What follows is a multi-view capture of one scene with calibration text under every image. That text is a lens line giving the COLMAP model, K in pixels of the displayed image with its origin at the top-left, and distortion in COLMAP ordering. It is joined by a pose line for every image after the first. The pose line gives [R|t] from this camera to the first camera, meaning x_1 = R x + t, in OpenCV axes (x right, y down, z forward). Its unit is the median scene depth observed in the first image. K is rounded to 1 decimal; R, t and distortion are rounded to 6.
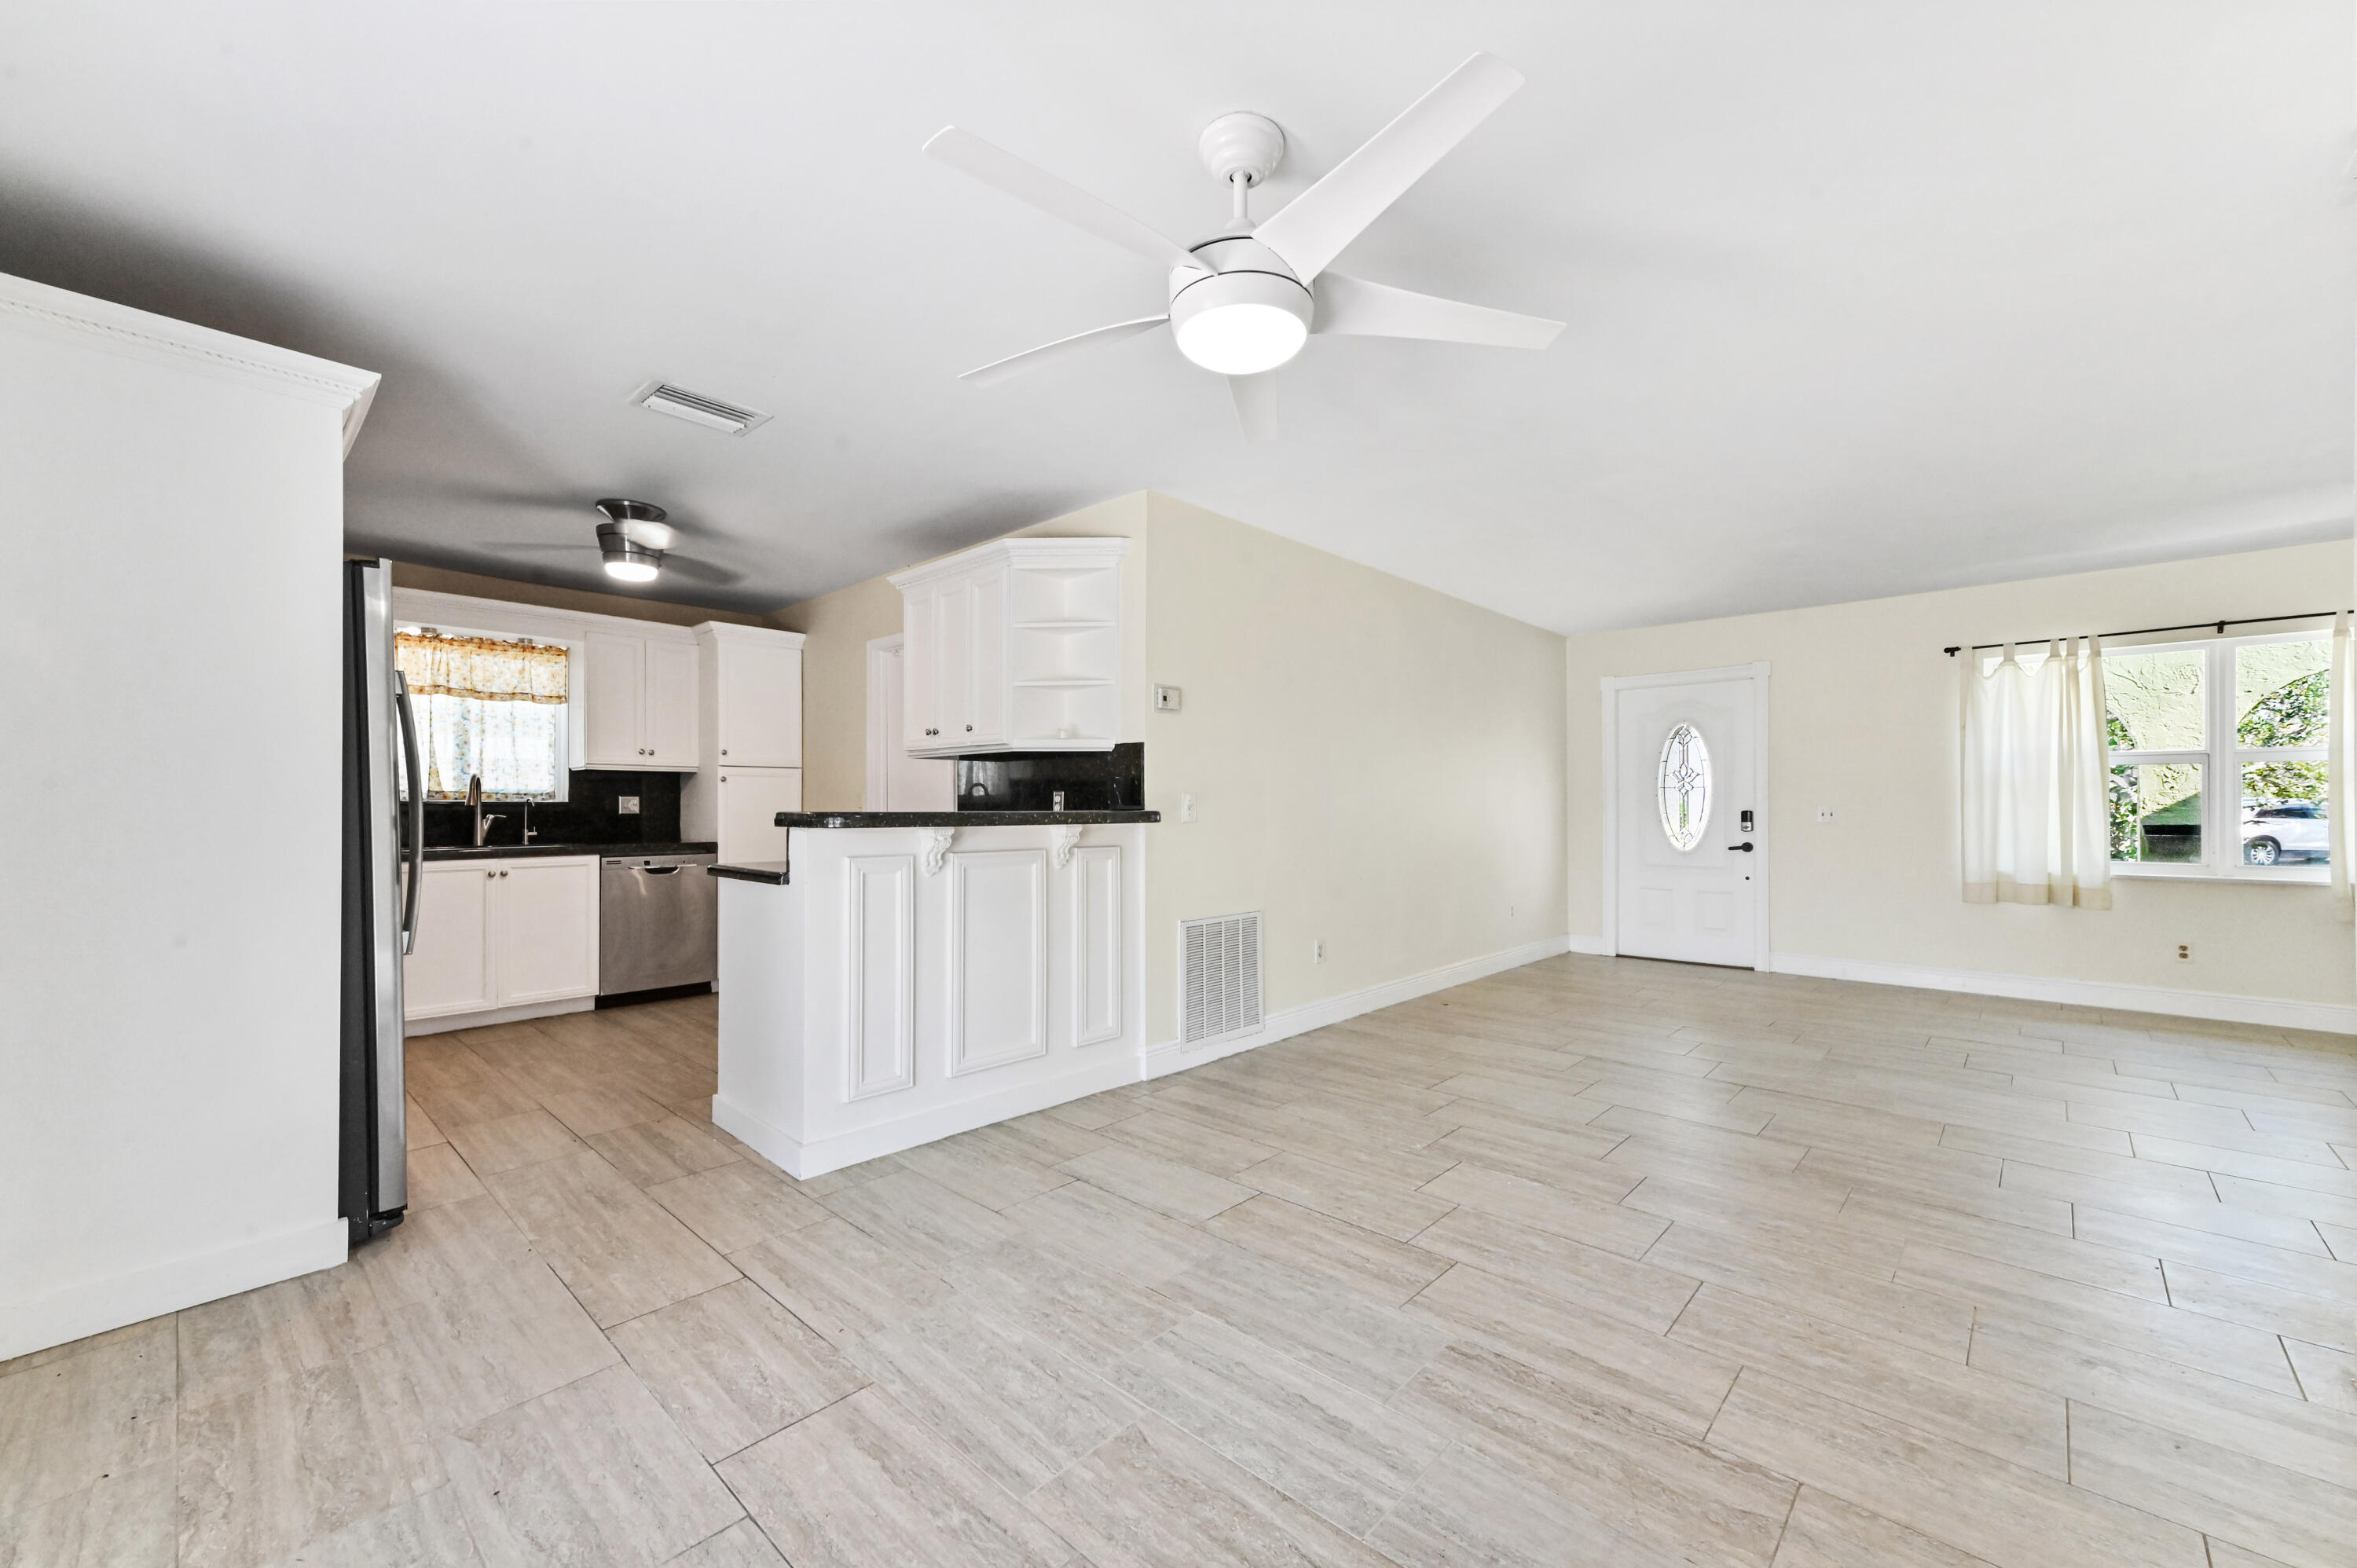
lens RADIAL K [[931.7, 0, 1176.7], [0, 931.7, 798.2], [0, 0, 1]] dist [0.014737, 0.001038]
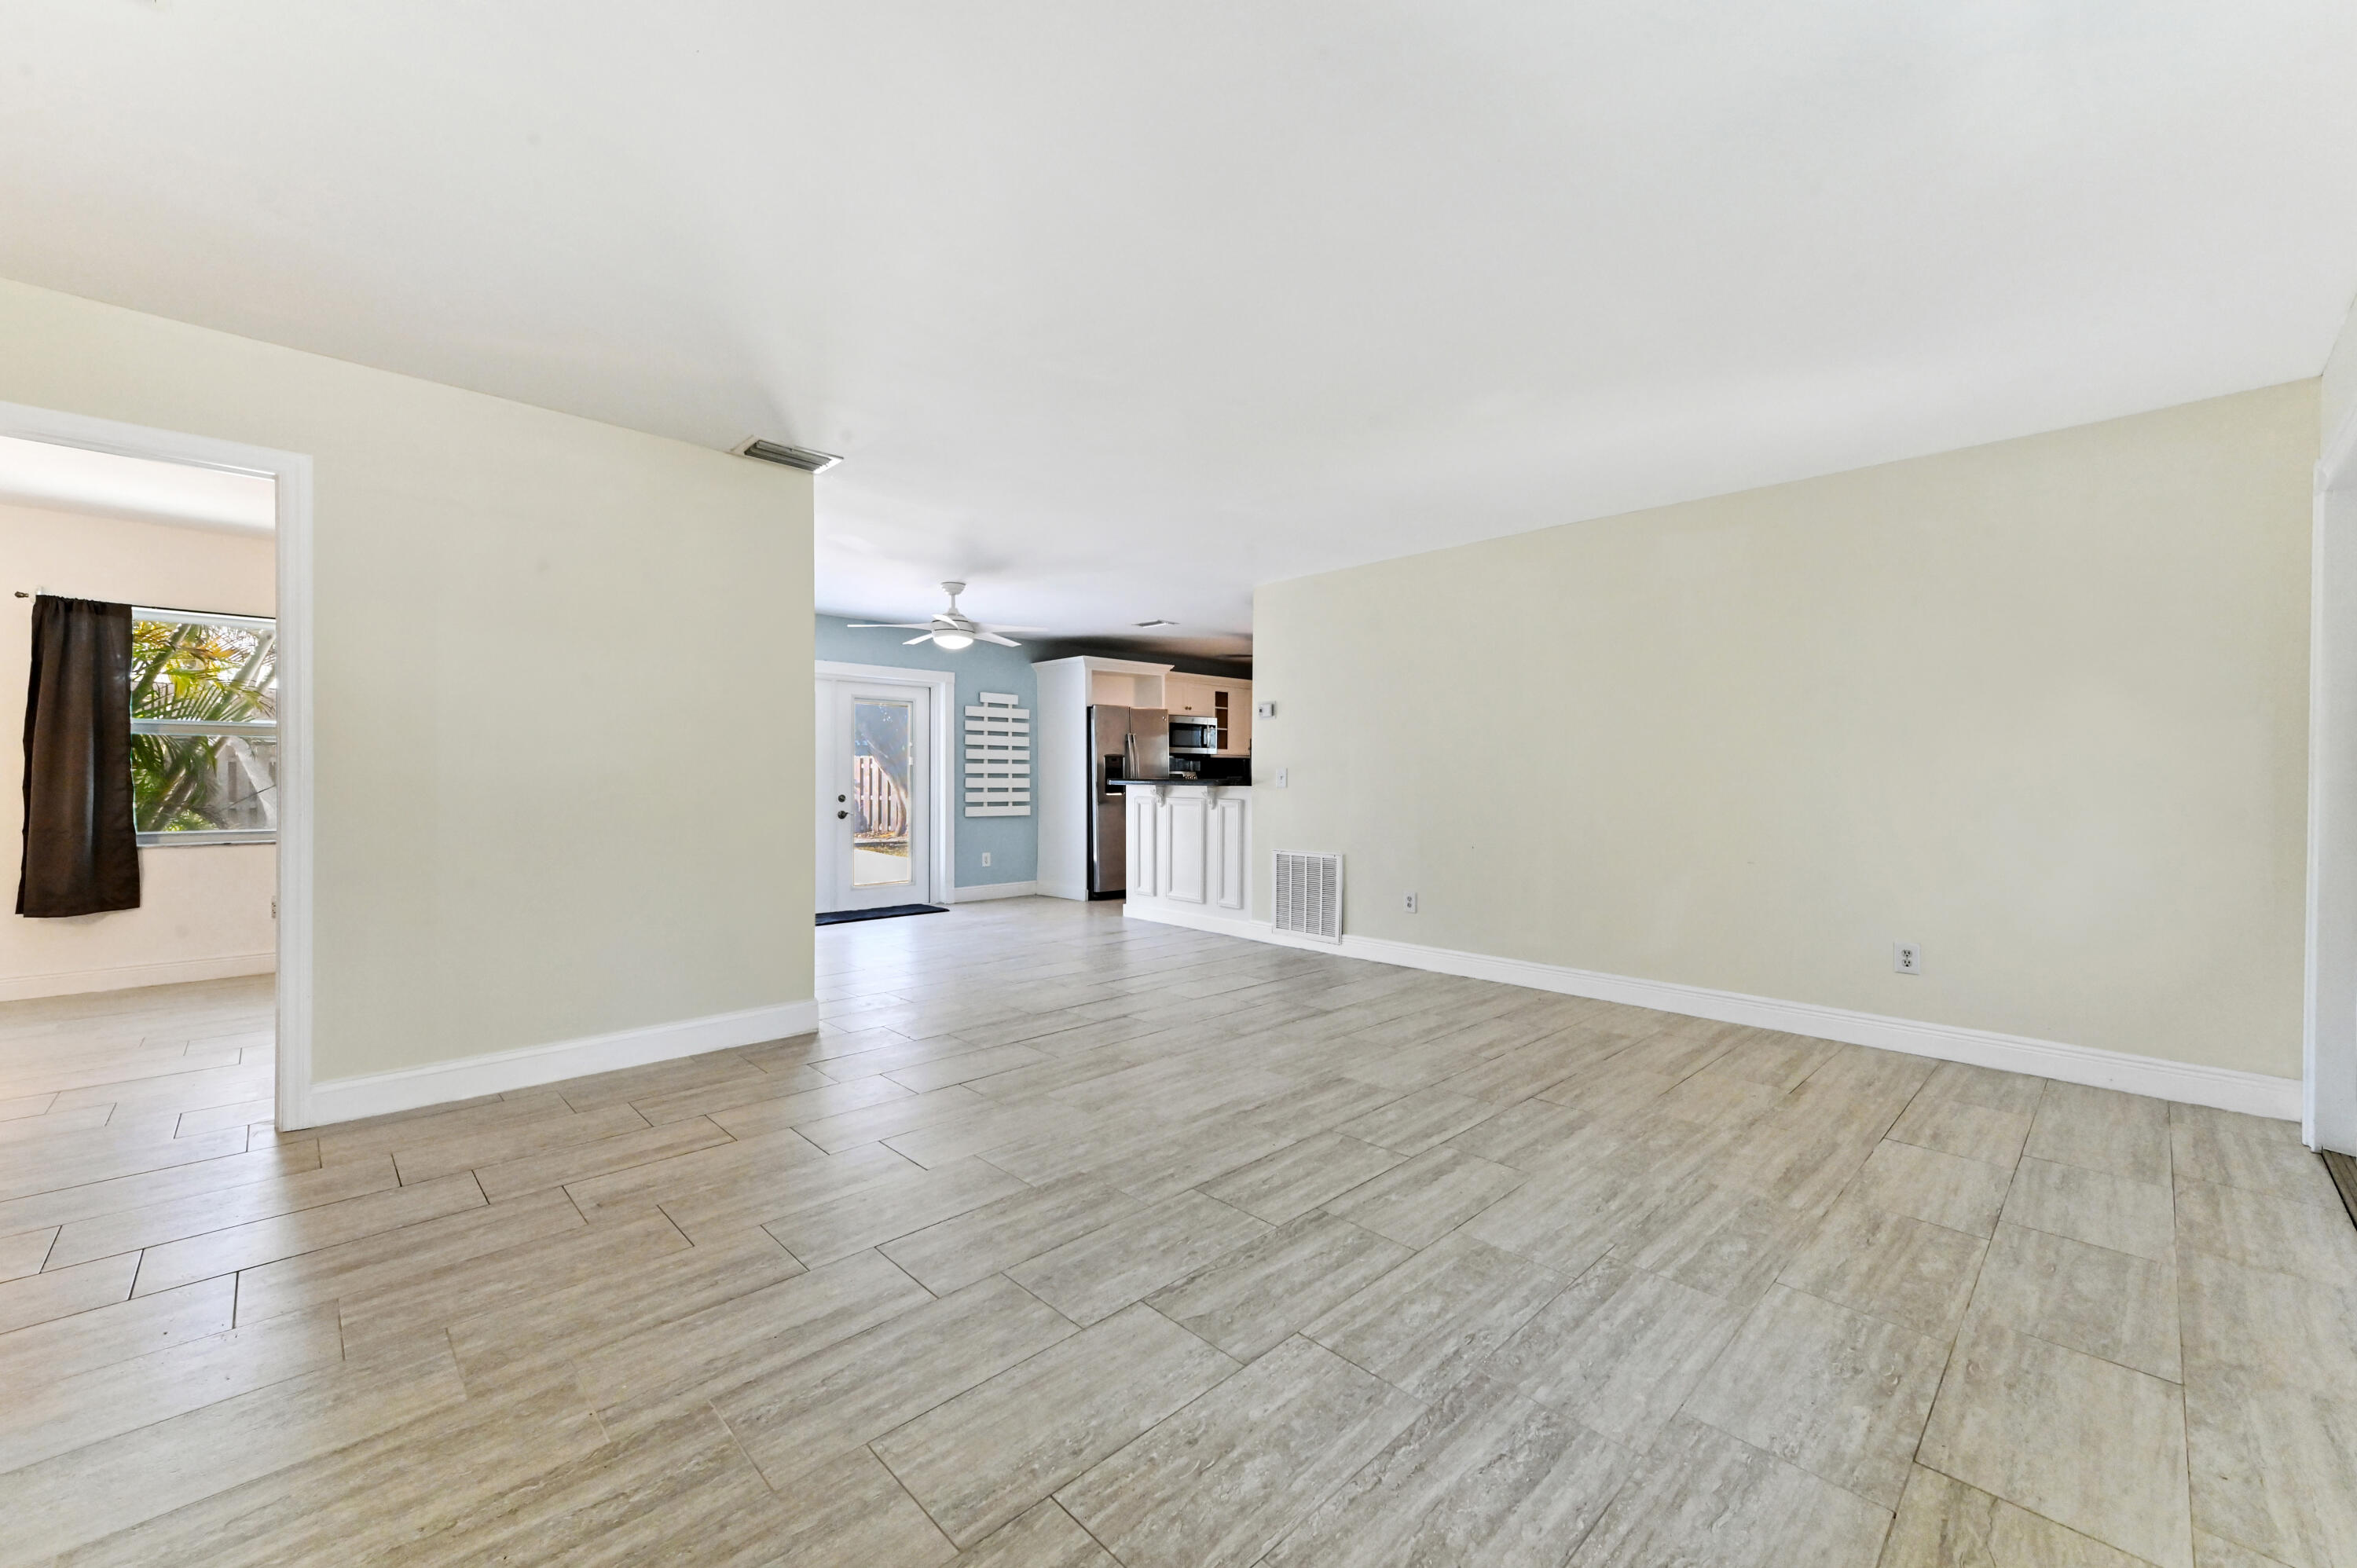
lens RADIAL K [[931.7, 0, 1178.7], [0, 931.7, 785.9], [0, 0, 1]] dist [0.014737, 0.001038]
pose [[-0.056742, 0.010926, -0.998329, 1.648664], [0.005938, 0.999926, 0.010606, 0.005592], [0.998371, -0.005326, -0.056803, 0.965099]]
